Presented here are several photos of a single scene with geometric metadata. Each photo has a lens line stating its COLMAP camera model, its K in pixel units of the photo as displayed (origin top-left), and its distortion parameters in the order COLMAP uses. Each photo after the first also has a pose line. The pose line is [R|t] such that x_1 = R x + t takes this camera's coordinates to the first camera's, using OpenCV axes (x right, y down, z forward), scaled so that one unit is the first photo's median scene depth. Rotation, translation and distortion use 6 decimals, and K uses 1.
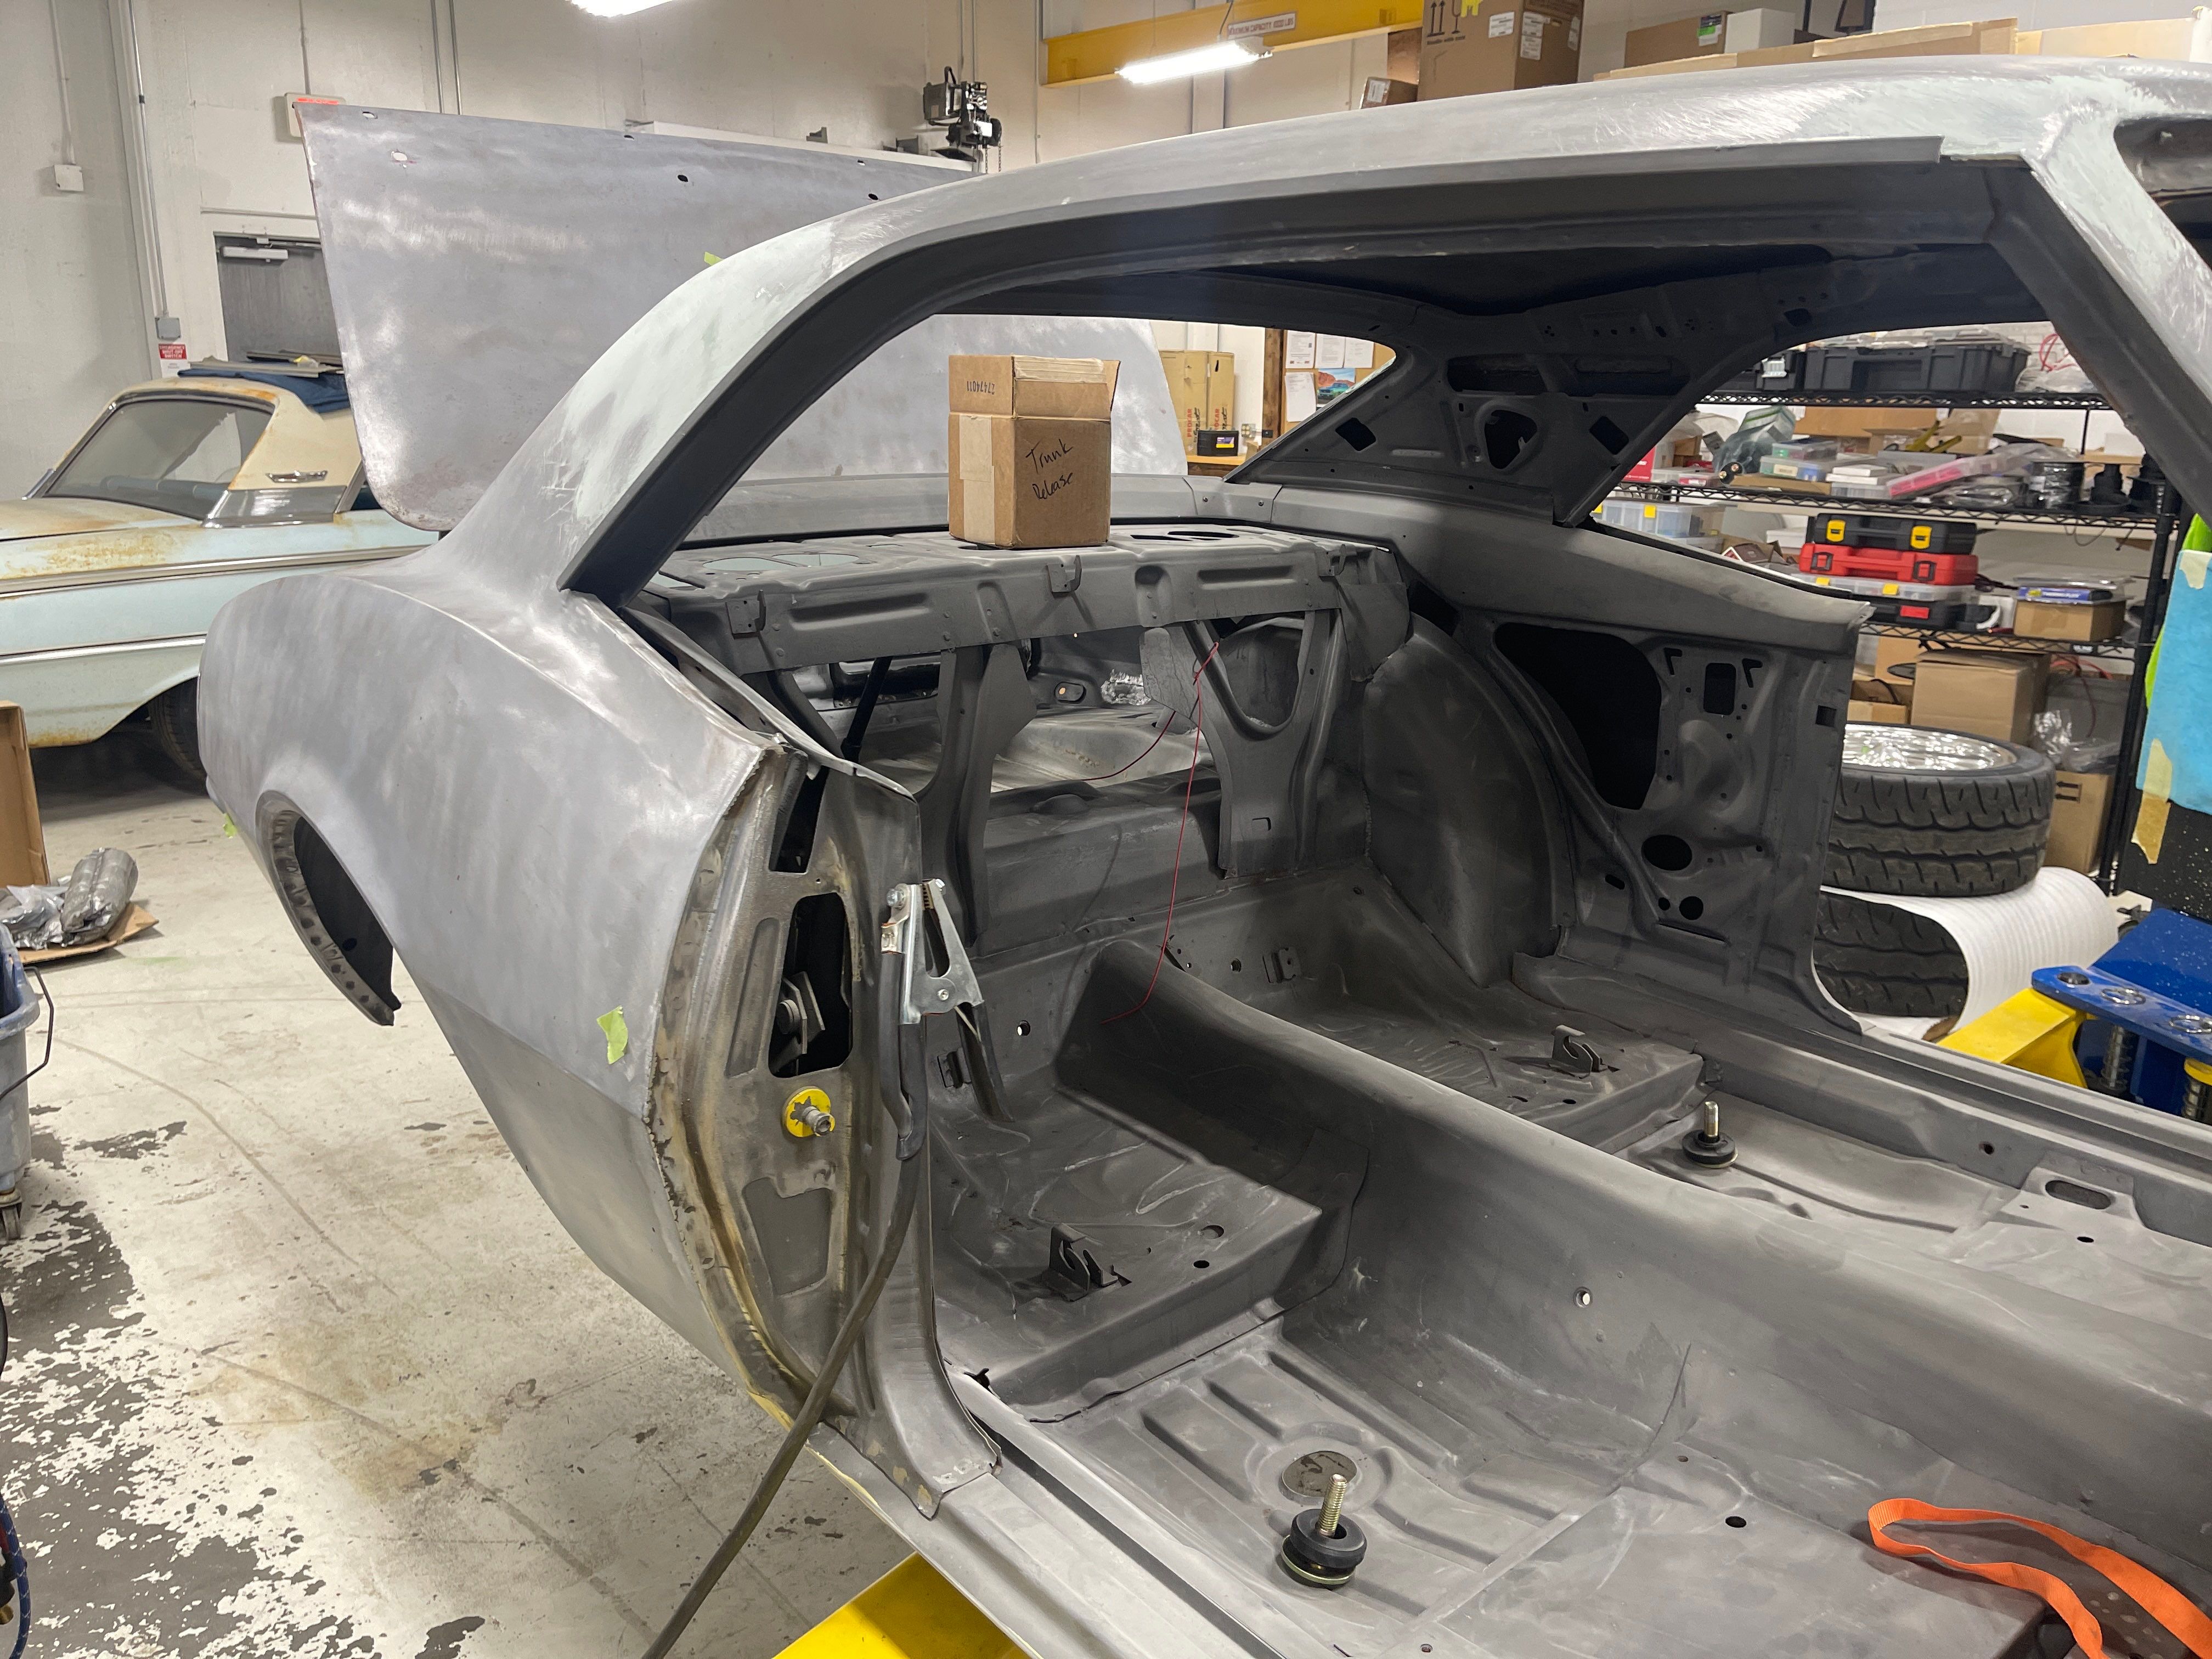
lens RADIAL K [[1630.9, 0, 1109.9], [0, 1630.9, 853.1], [0, 0, 1]] dist [0.085790, -0.123350]
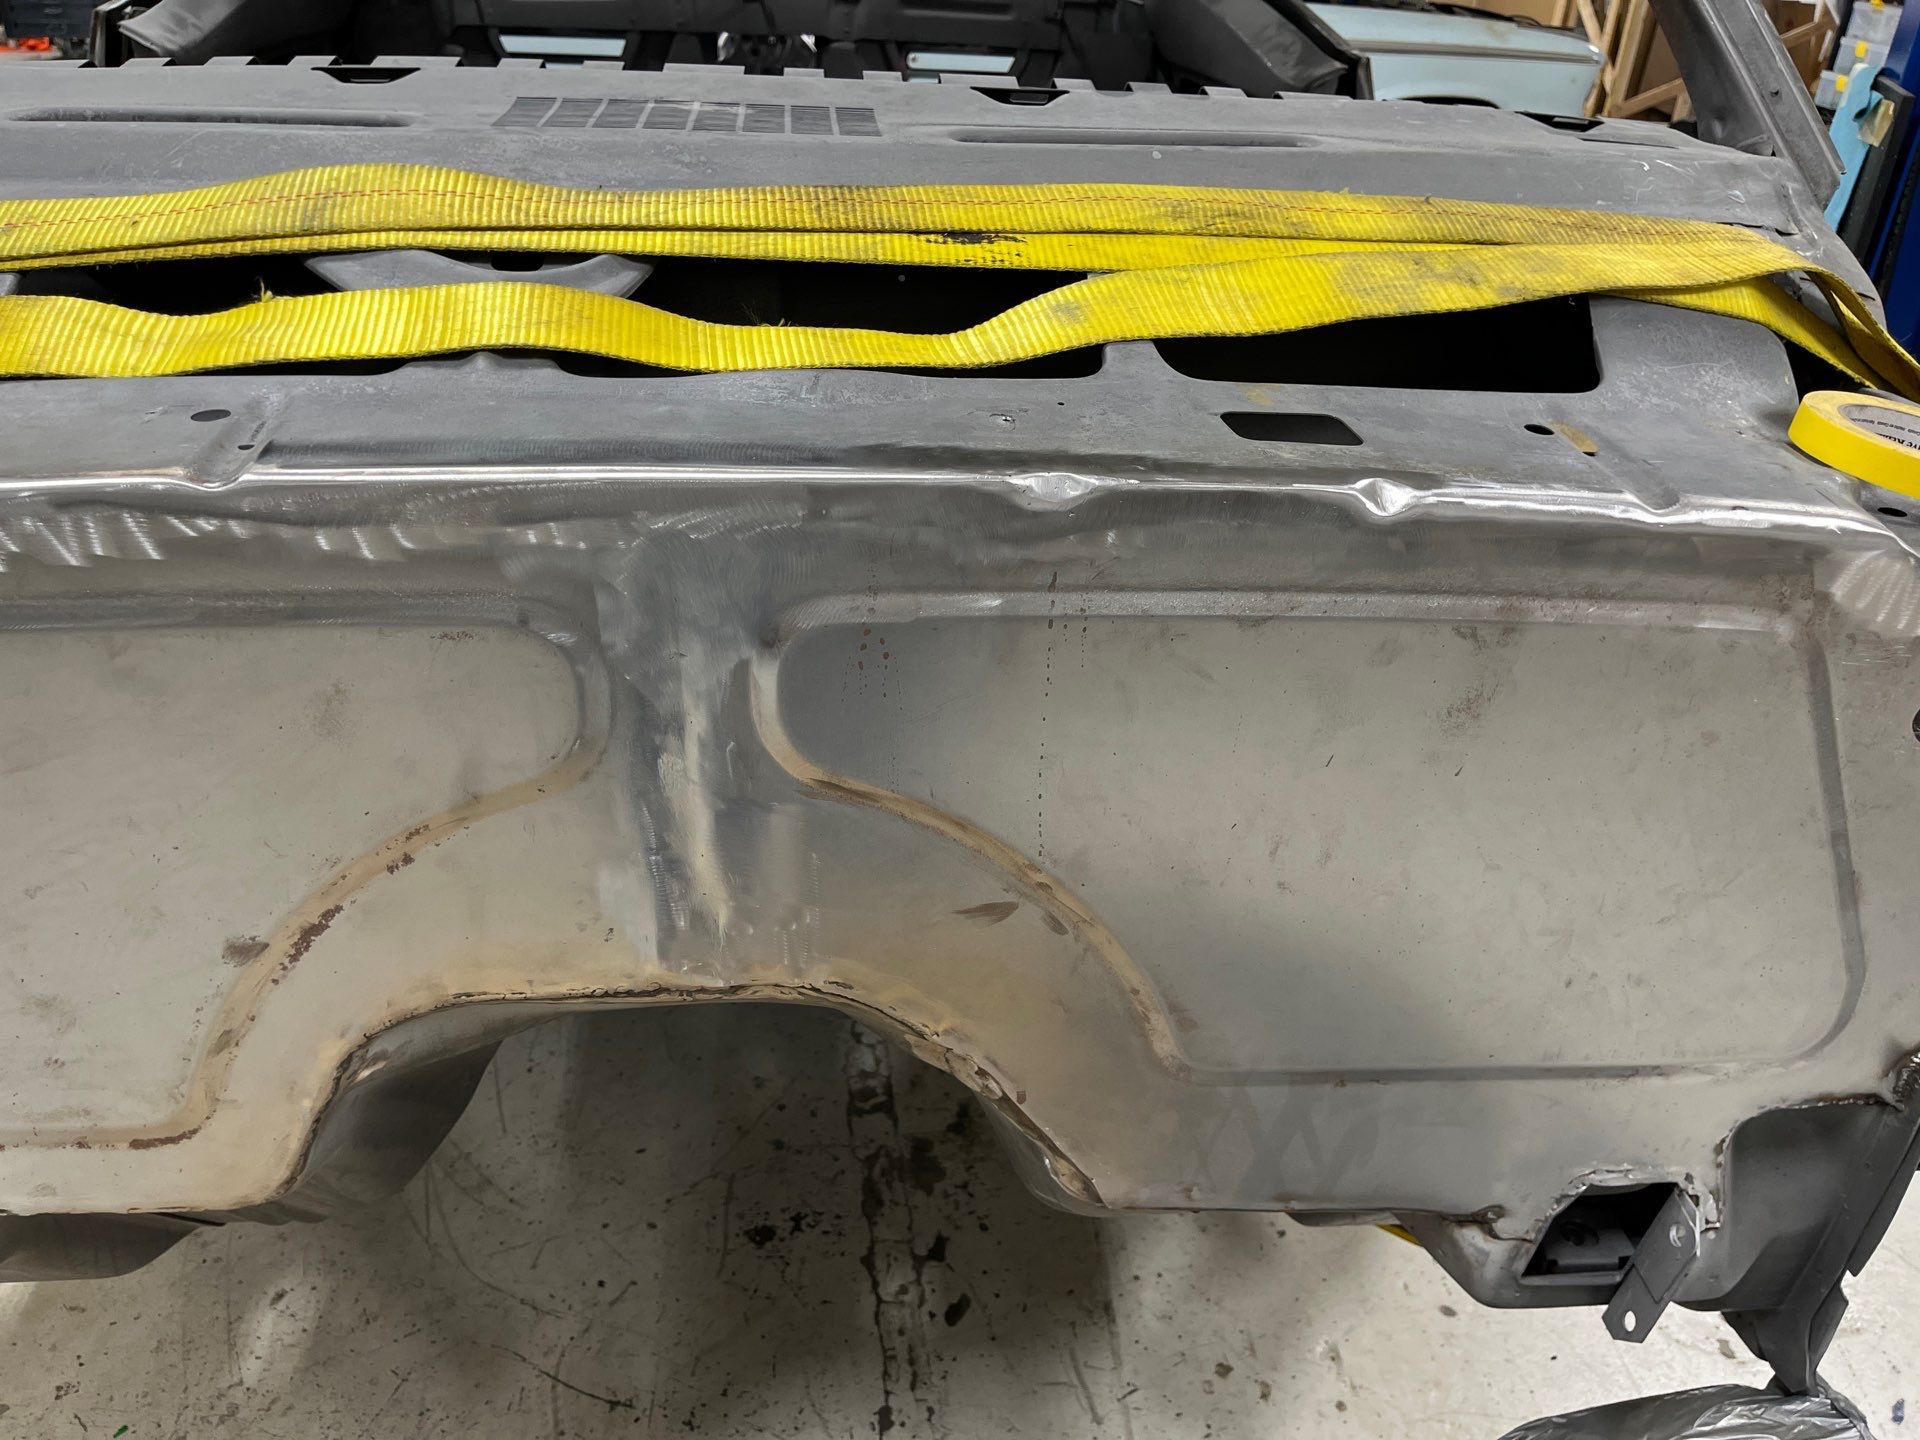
lens RADIAL K [[1455.1, 0, 967.9], [0, 1455.1, 744.0], [0, 0, 1]] dist [0.061918, -0.085611]
pose [[0.808017, 0.319949, -0.494714, 0.808538], [-0.194669, 0.937520, 0.288375, 0.020323], [0.556069, -0.136707, 0.819816, 0.074523]]
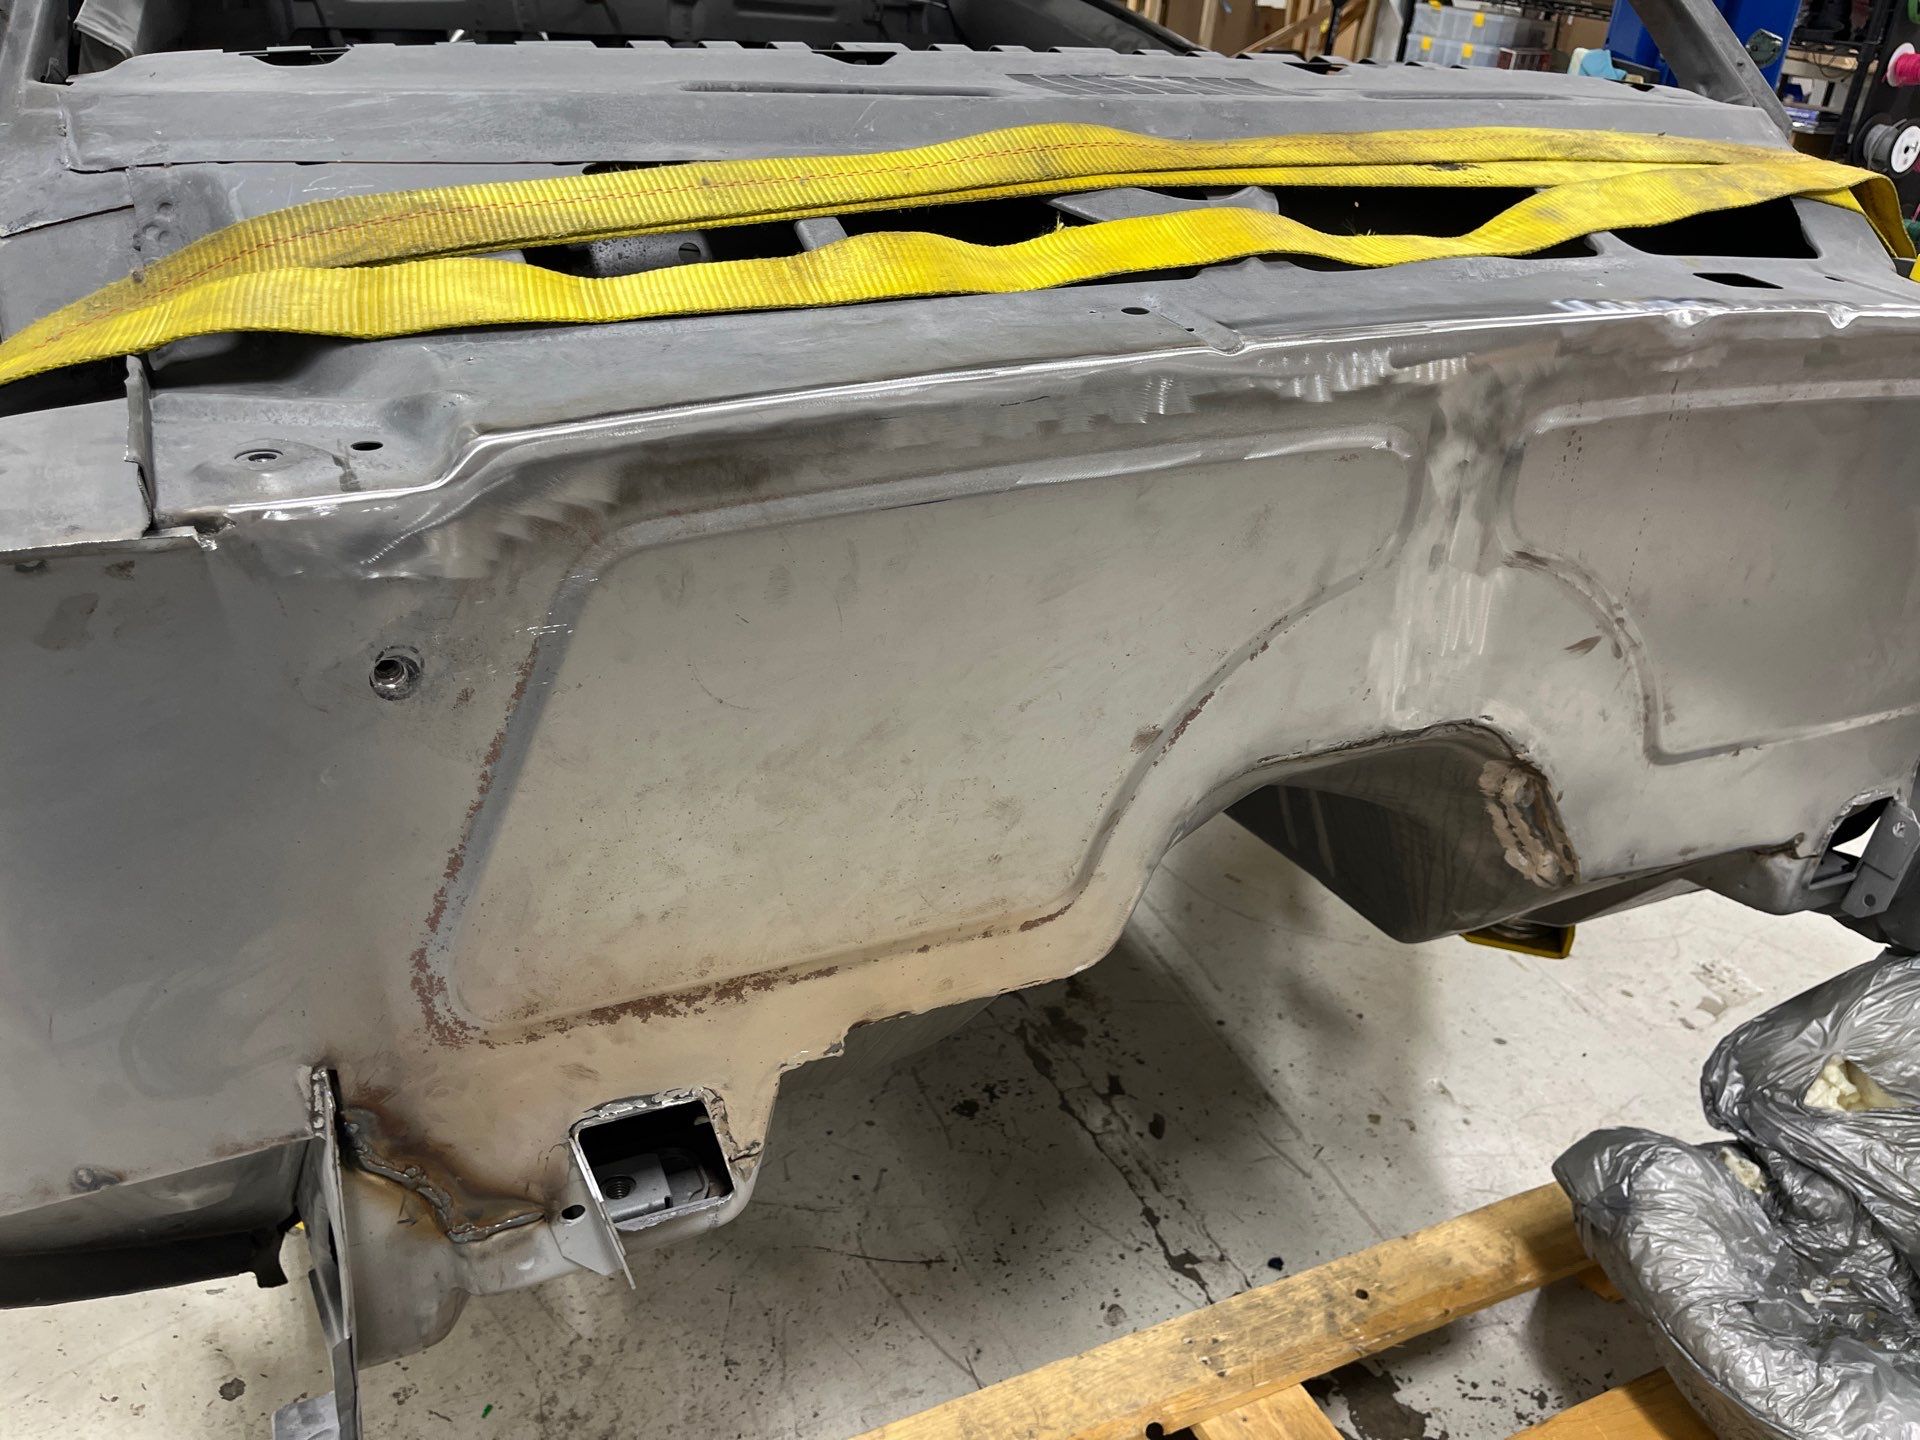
lens RADIAL K [[1454.5, 0, 977.1], [0, 1454.5, 737.6], [0, 0, 1]] dist [0.069363, -0.099440]
pose [[0.958107, 0.180265, -0.222567, 0.595123], [-0.128099, 0.964738, 0.229939, 0.093937], [0.256169, -0.191795, 0.947413, -0.138720]]
